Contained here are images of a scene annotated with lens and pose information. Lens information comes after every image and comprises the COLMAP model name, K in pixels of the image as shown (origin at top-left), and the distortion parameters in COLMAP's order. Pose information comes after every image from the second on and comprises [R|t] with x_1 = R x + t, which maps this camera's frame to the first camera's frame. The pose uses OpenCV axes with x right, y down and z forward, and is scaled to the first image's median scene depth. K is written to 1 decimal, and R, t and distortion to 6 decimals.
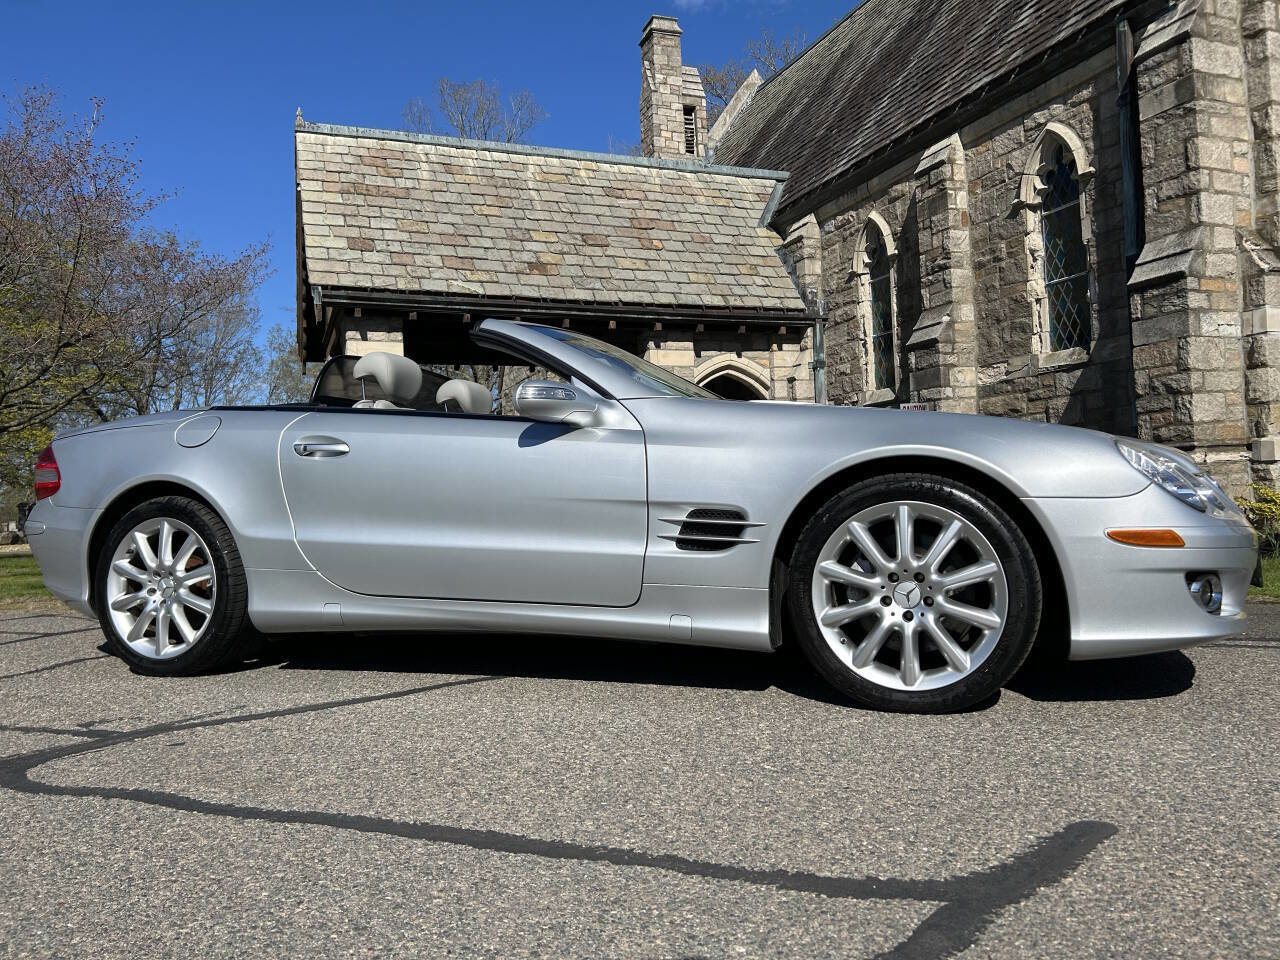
lens RADIAL K [[971.3, 0, 650.1], [0, 971.3, 482.8], [0, 0, 1]] dist [0.102850, -0.249121]
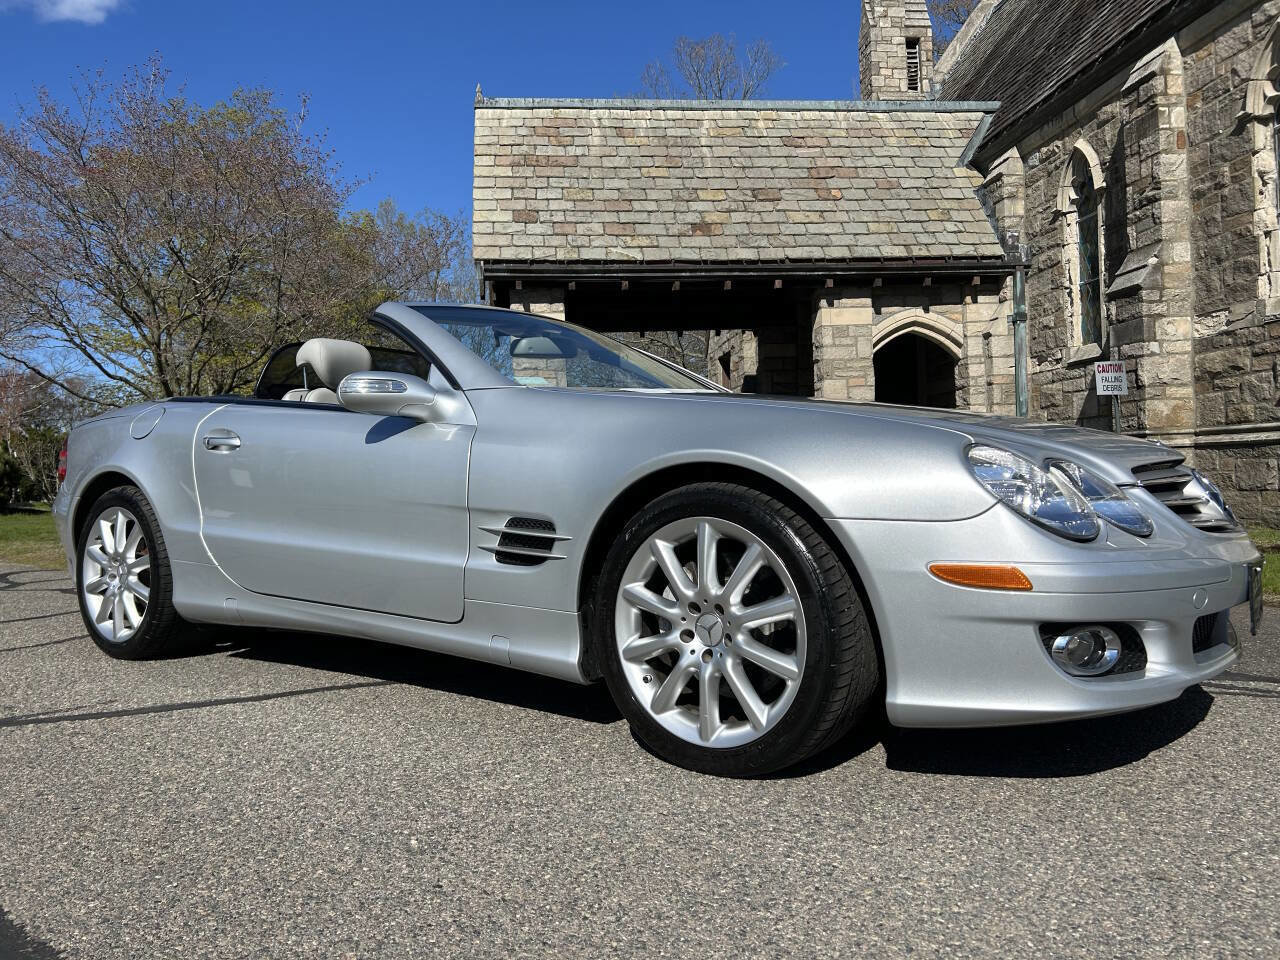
lens RADIAL K [[976.4, 0, 647.6], [0, 976.4, 483.0], [0, 0, 1]] dist [0.047314, -0.053052]
pose [[0.963762, 0.010041, -0.266574, 0.094693], [0.001297, 0.999103, 0.042325, -0.009716], [0.266760, -0.041137, 0.962885, 0.043594]]
